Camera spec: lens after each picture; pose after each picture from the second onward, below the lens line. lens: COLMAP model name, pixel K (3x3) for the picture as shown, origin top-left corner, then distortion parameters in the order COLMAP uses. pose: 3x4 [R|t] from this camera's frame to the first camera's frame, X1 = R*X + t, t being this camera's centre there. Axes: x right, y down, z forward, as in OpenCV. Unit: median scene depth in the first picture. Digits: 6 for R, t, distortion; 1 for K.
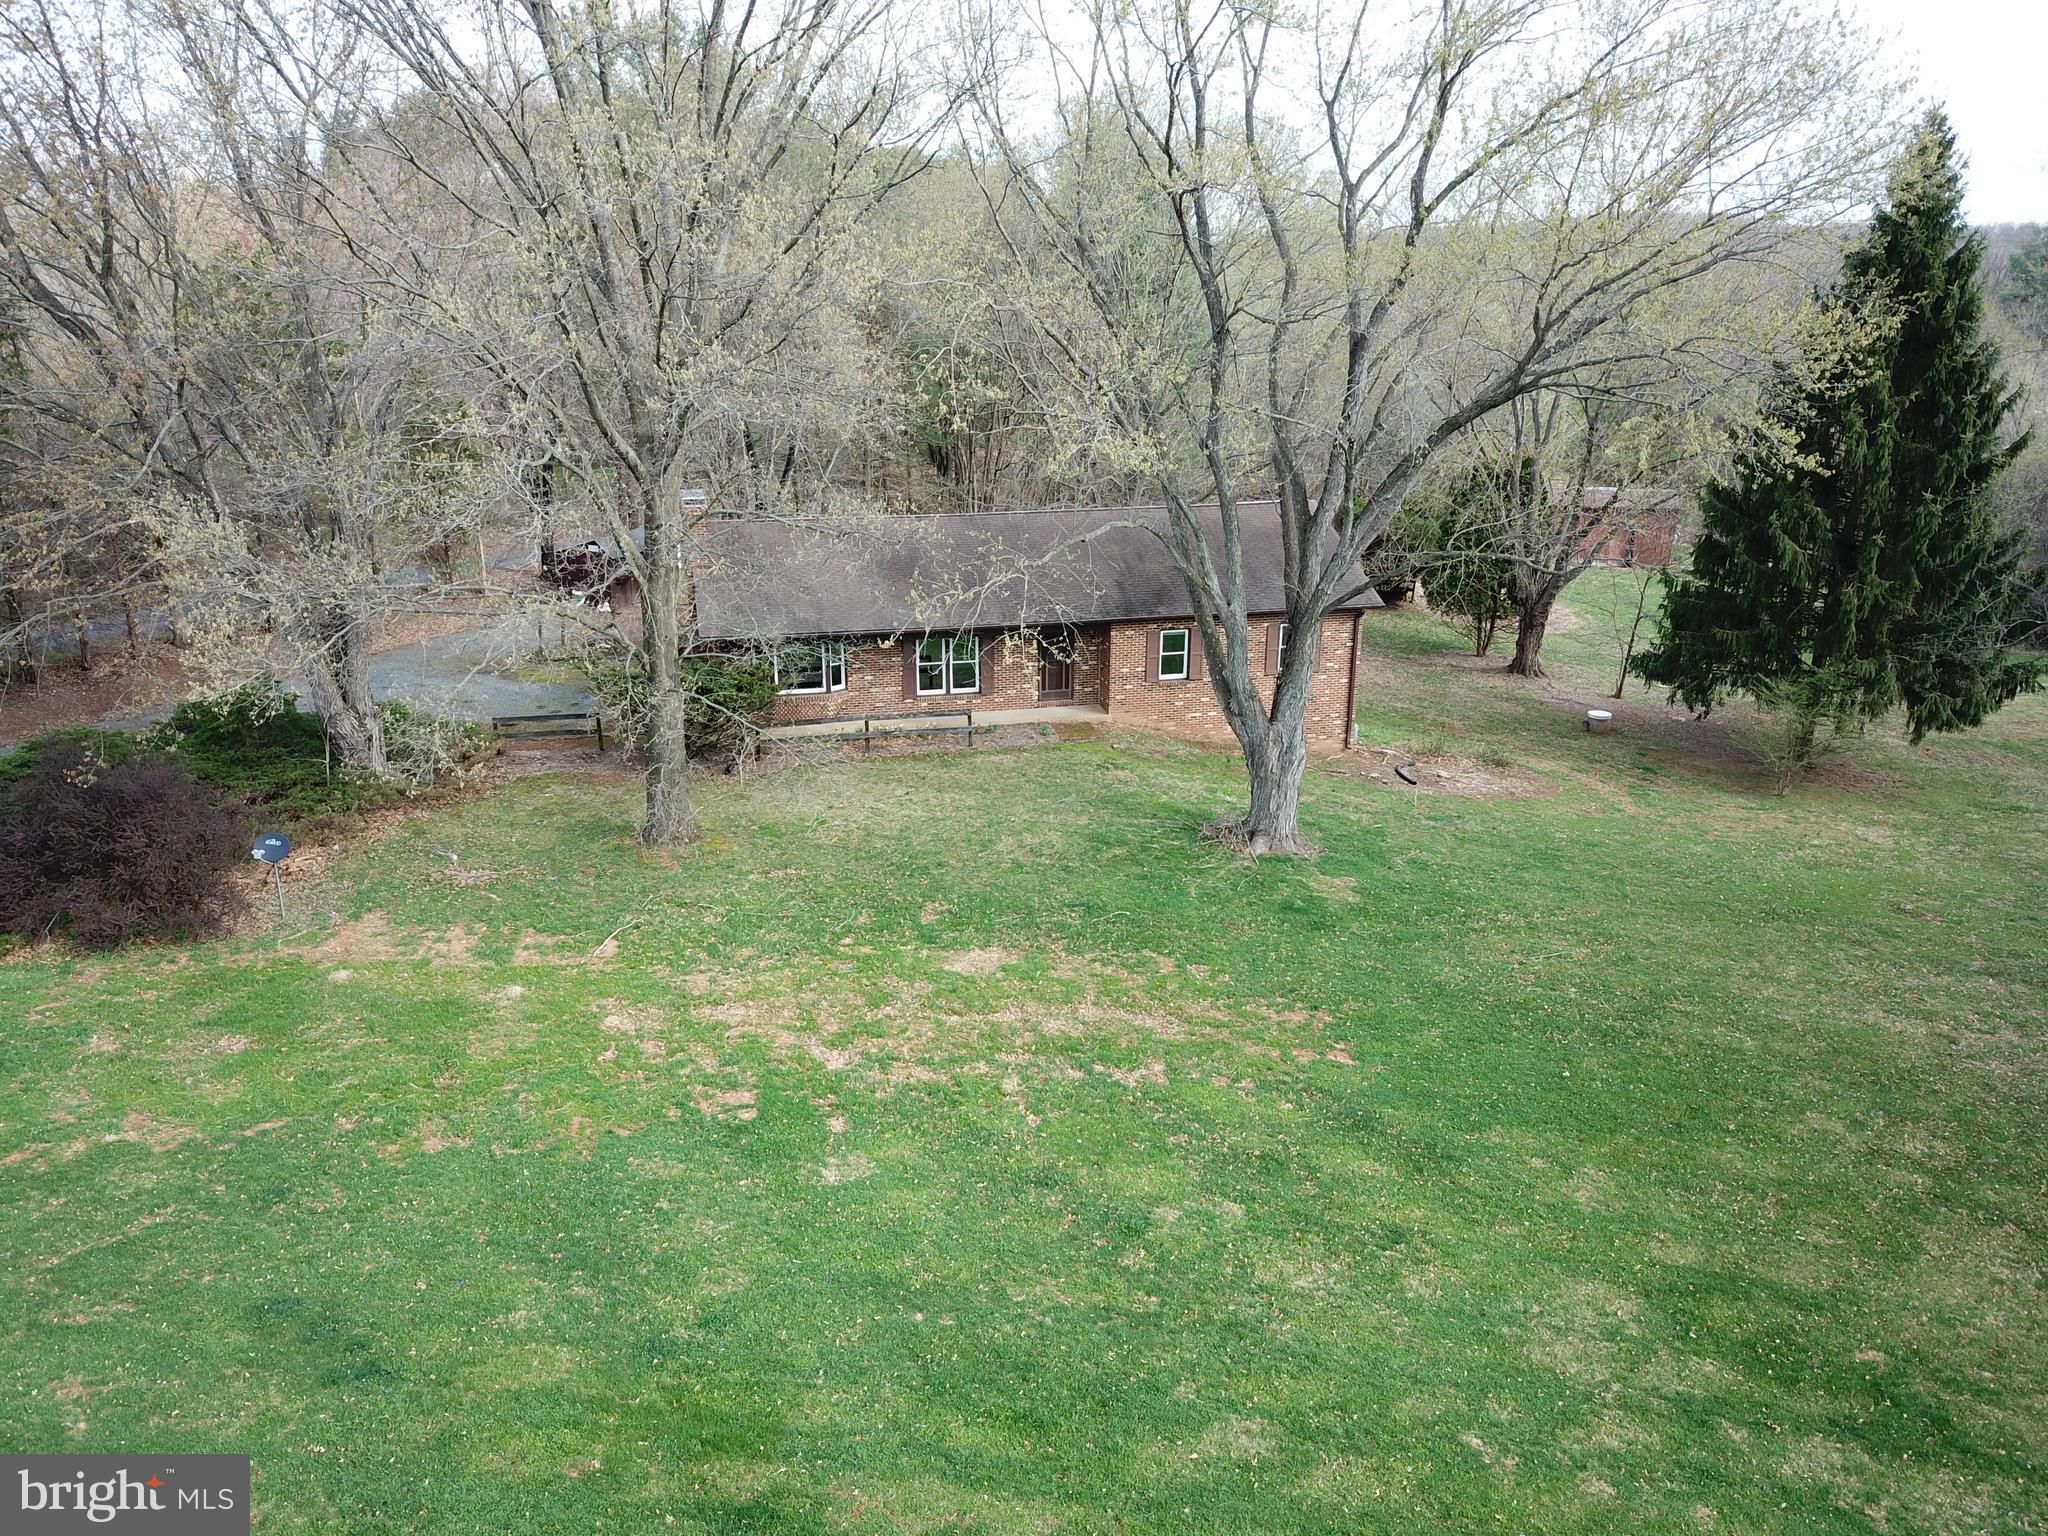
lens RADIAL K [[1561.7, 0, 1028.8], [0, 1561.7, 767.2], [0, 0, 1]] dist [0.002450, -0.003506]
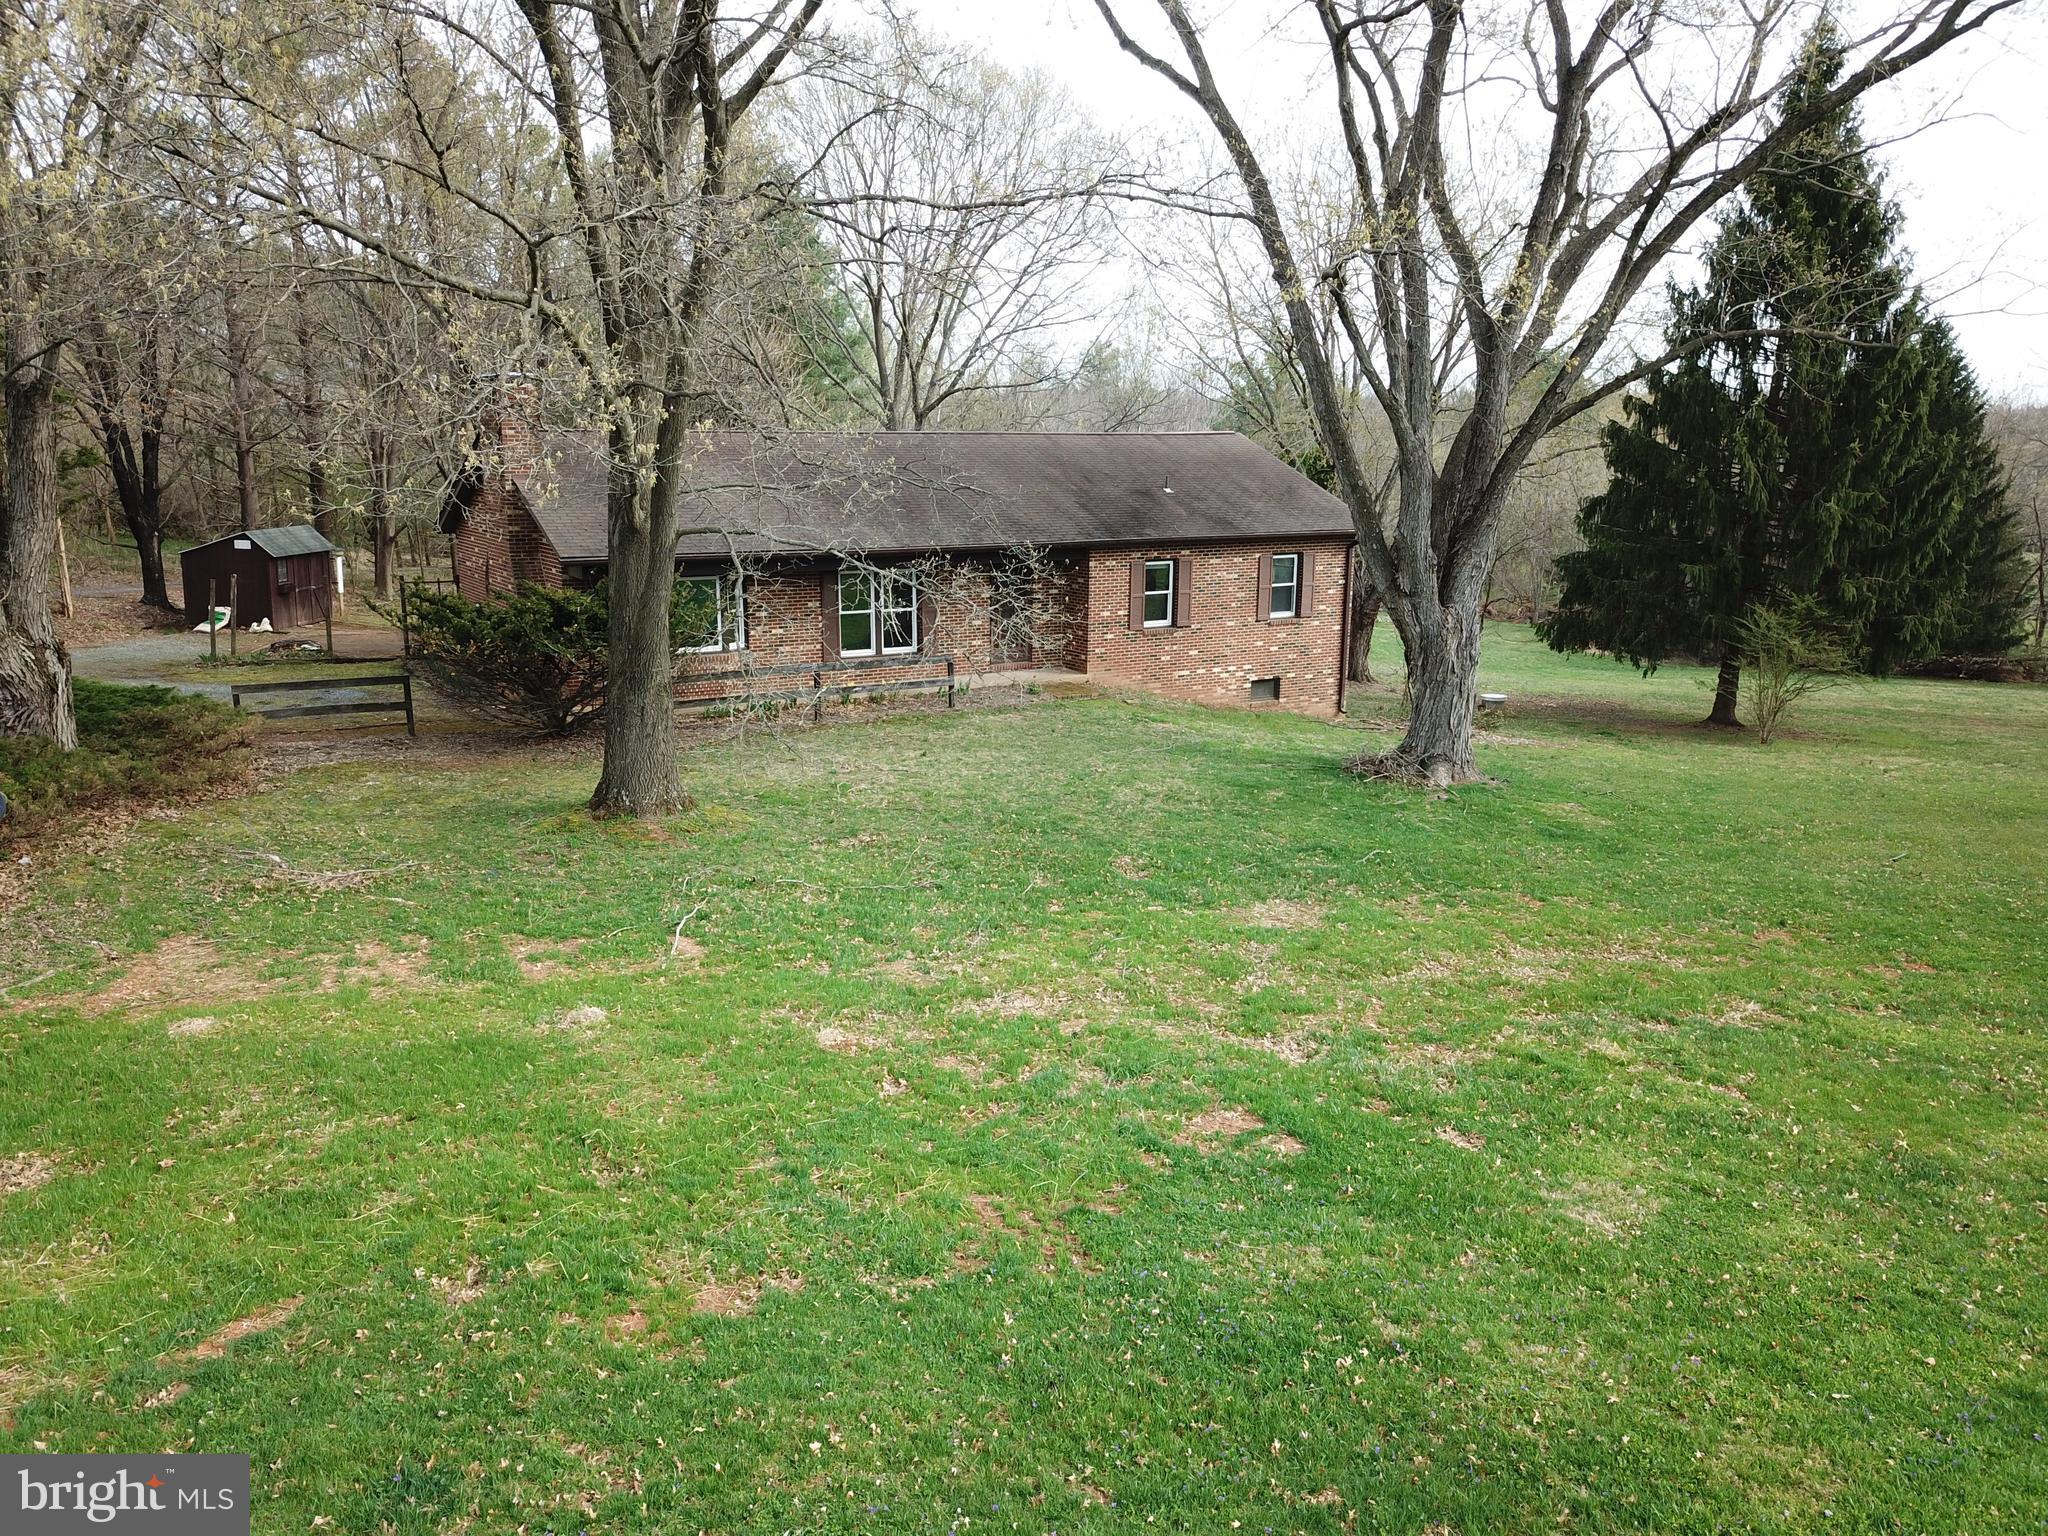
lens RADIAL K [[1561.7, 0, 1018.5], [0, 1561.7, 768.6], [0, 0, 1]] dist [0.002450, -0.003506]
pose [[0.949333, -0.062789, 0.307934, -0.219140], [0.094539, 0.991510, -0.089281, 0.077174], [-0.299714, 0.113869, 0.947209, 0.300021]]
